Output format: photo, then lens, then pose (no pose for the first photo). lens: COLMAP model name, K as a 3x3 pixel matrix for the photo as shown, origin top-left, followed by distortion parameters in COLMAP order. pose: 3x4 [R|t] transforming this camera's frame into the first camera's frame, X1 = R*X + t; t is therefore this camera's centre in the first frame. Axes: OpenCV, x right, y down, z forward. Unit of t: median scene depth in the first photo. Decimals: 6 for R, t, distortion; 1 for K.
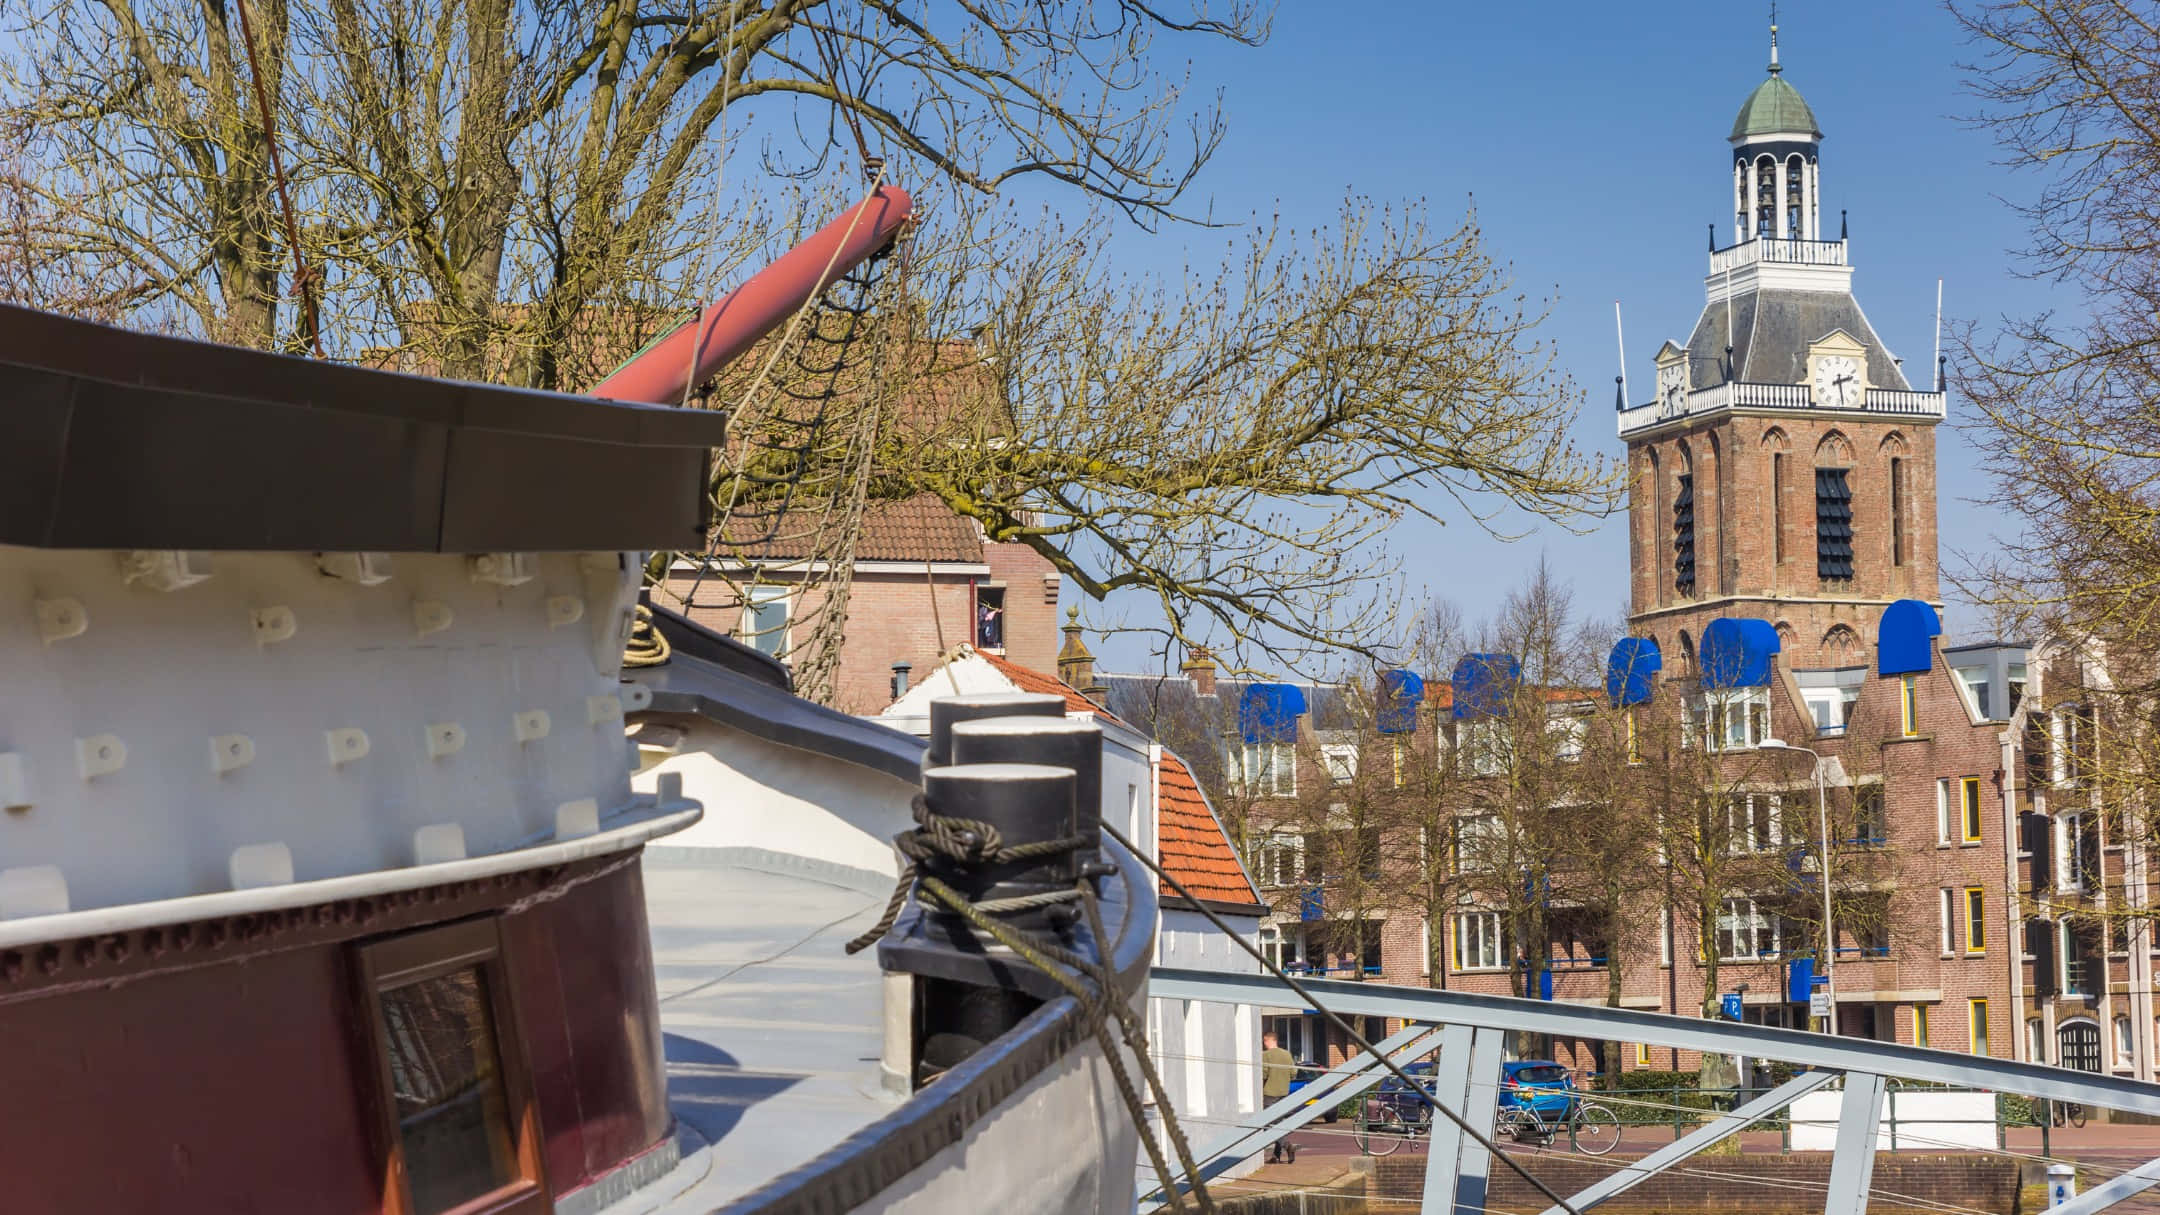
lens RADIAL K [[3777.8, 0, 1080.0], [0, 3777.8, 607.5], [0, 0, 1]] dist [0.106419, 0.126461]
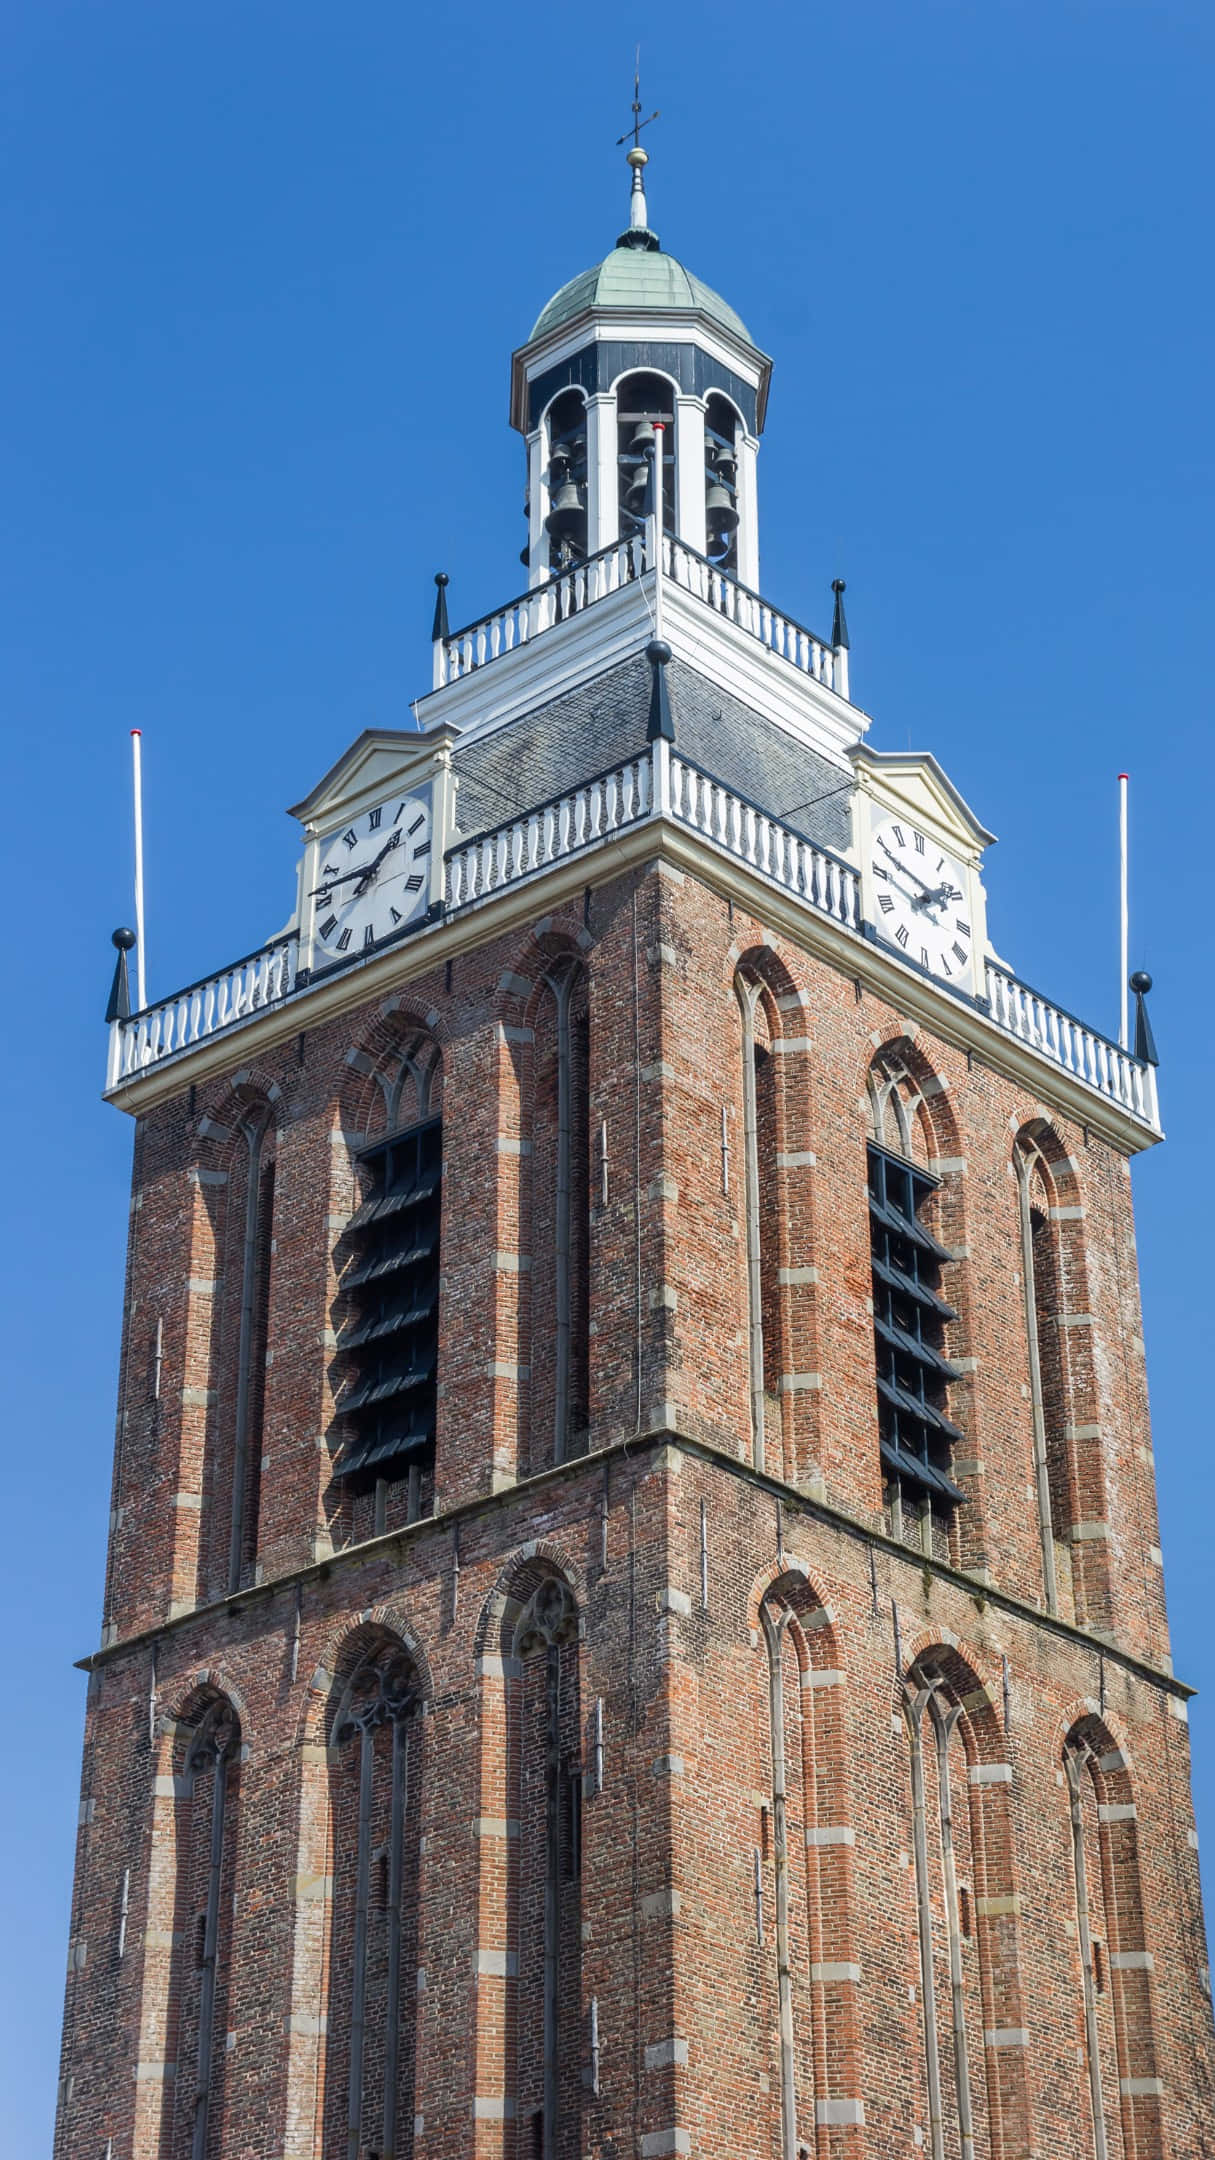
lens RADIAL K [[3777.8, 0, 607.5], [0, 3777.8, 1080.0], [0, 0, 1]] dist [0.106419, 0.126461]
pose [[0.877872, 0.249456, 0.408794, 0.056094], [-0.045439, 0.893156, -0.447445, 0.090925], [-0.476734, 0.374225, 0.795412, 0.773320]]
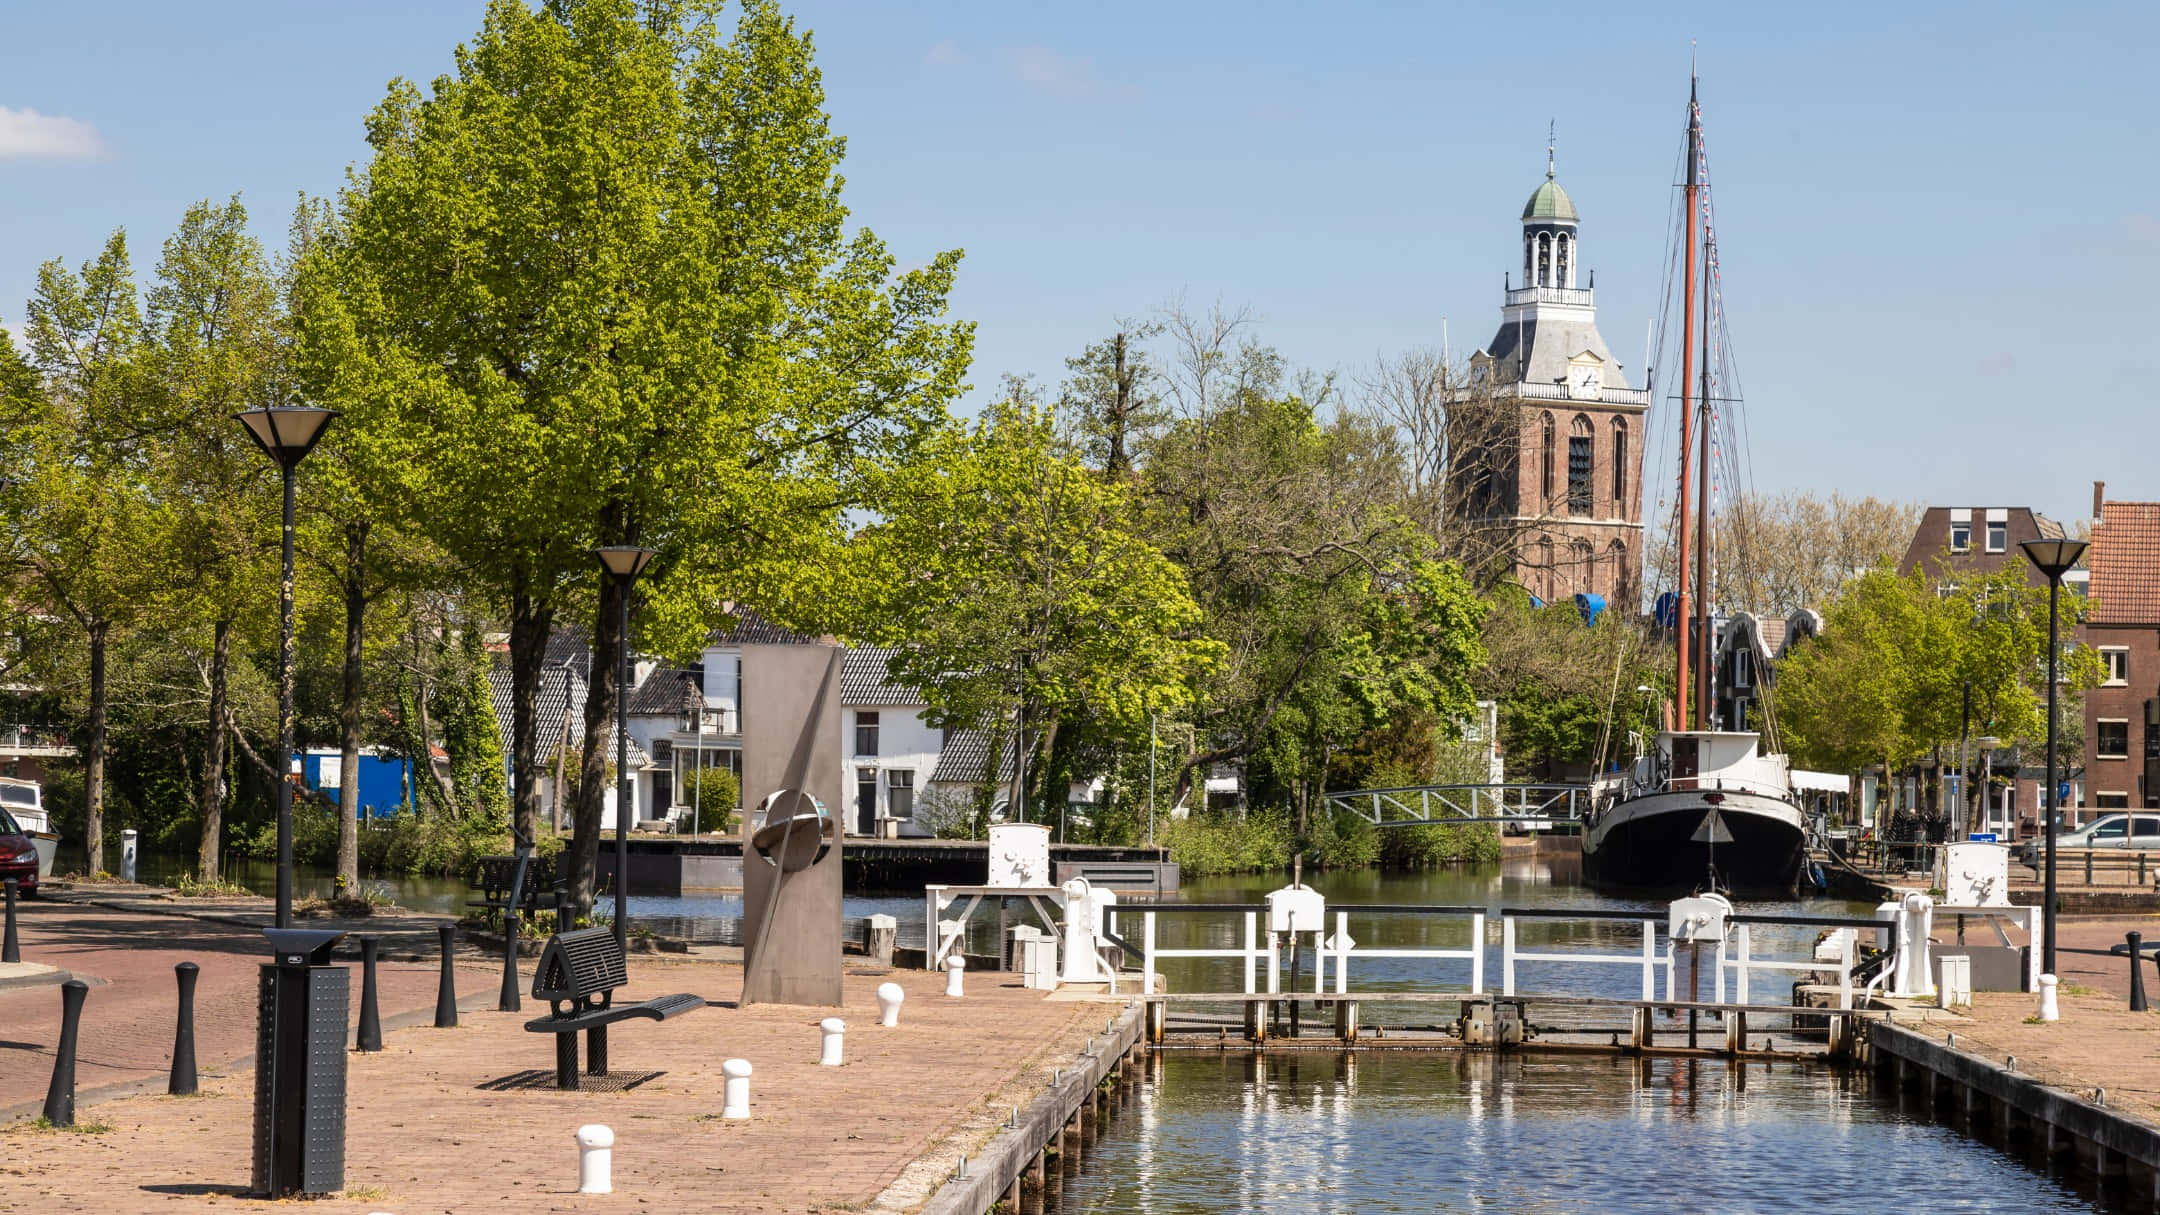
lens RADIAL K [[3777.8, 0, 1080.0], [0, 3777.8, 607.5], [0, 0, 1]] dist [0.106419, 0.126461]
pose [[0.994391, 0.026353, 0.102433, -0.168697], [-0.033231, 0.997264, 0.066025, -0.063260], [-0.100413, -0.069059, 0.992546, -0.549440]]
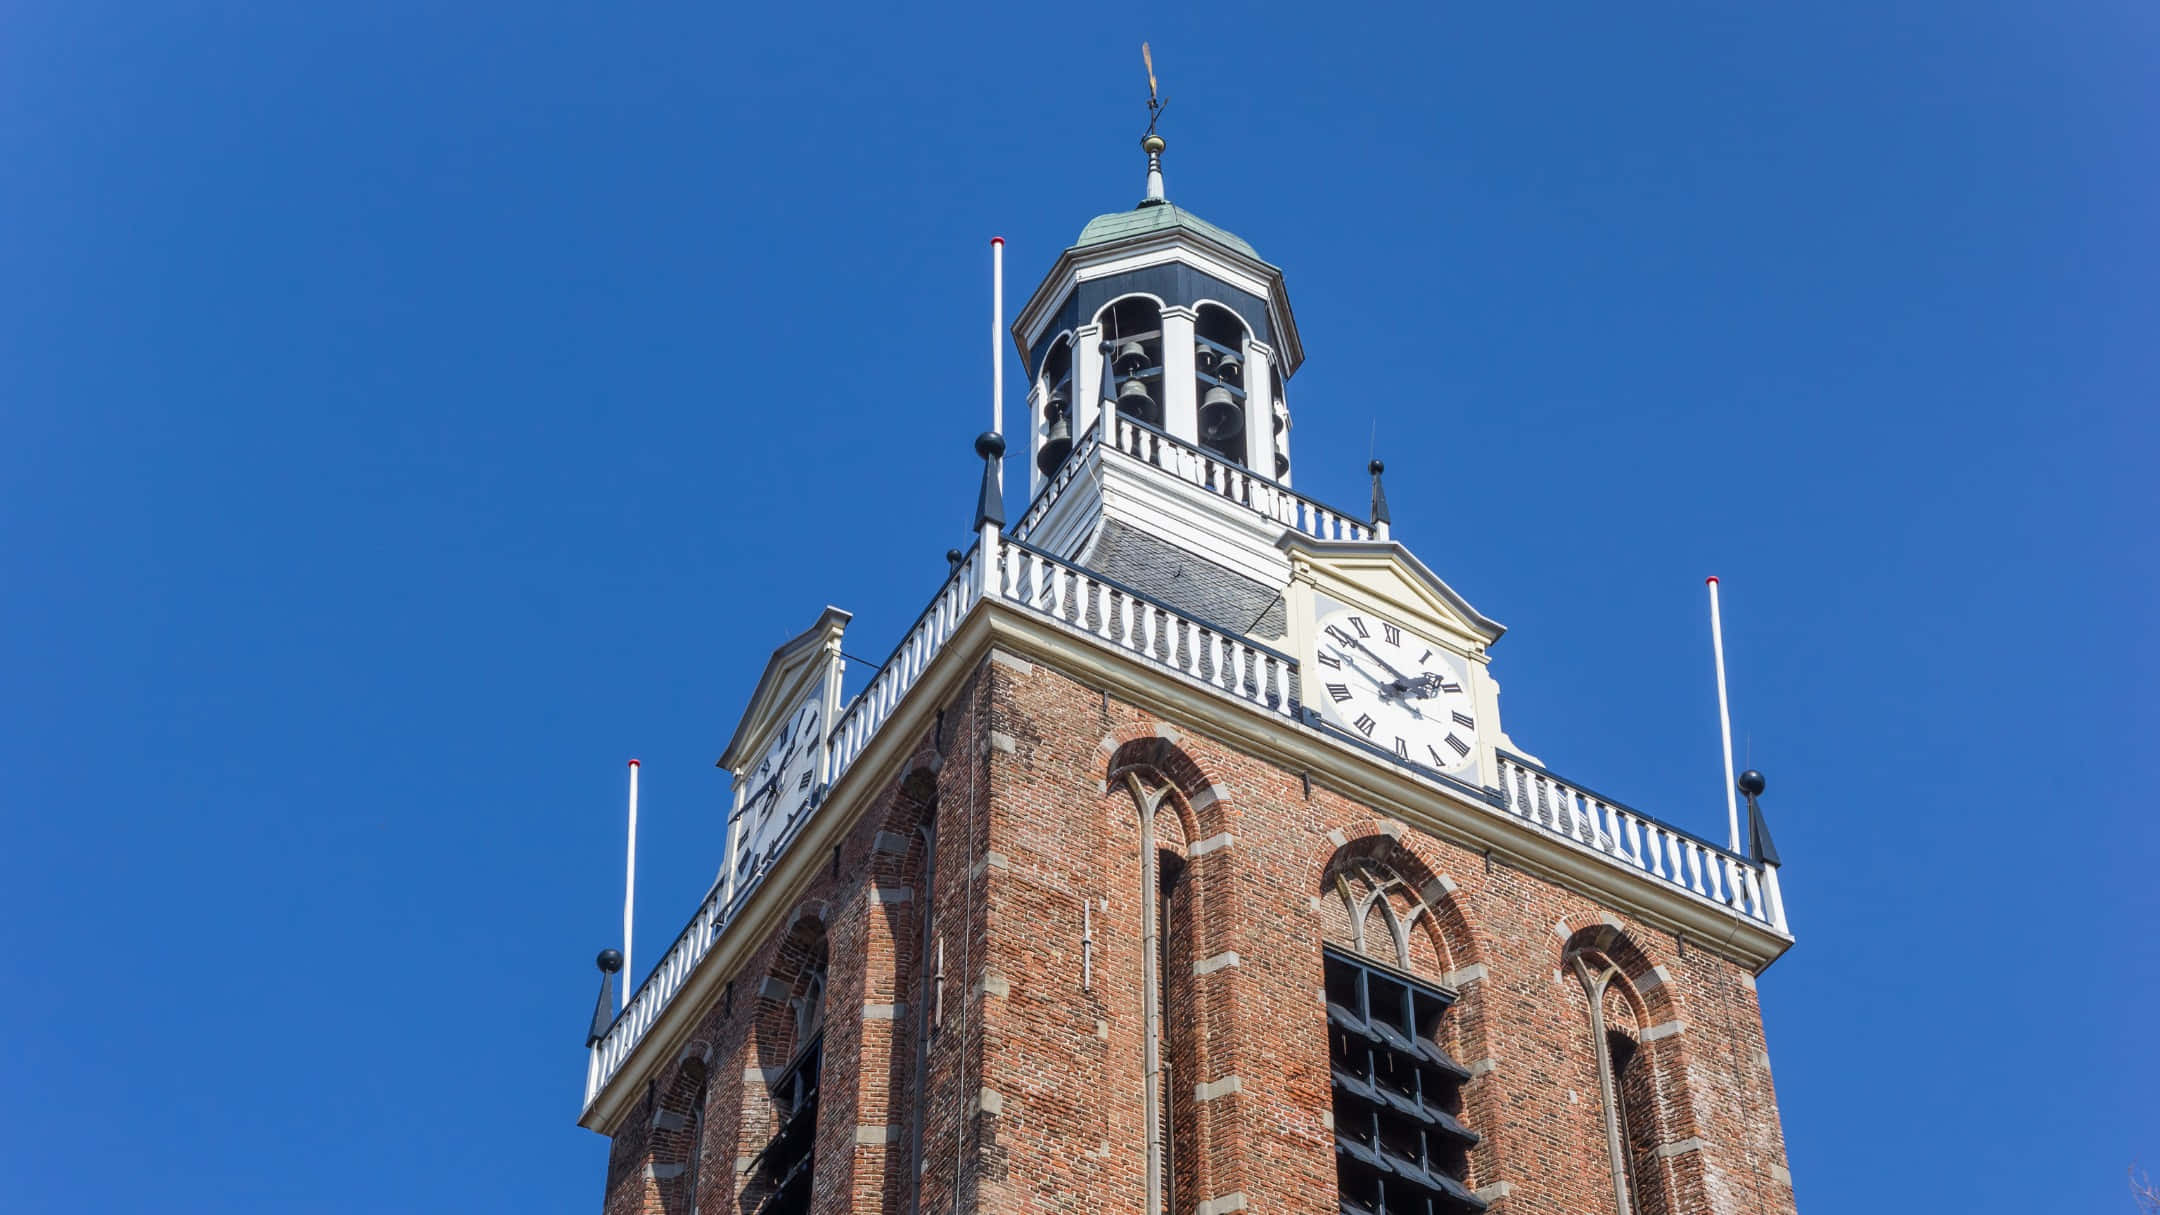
lens RADIAL K [[3484.8, 0, 1048.5], [0, 3484.8, 608.8], [0, 0, 1]] dist [0.009192, 0.002305]
pose [[0.983326, 0.143414, 0.111812, 0.148347], [-0.031597, 0.740248, -0.671591, 0.097409], [-0.179084, 0.656860, 0.732437, 0.823938]]
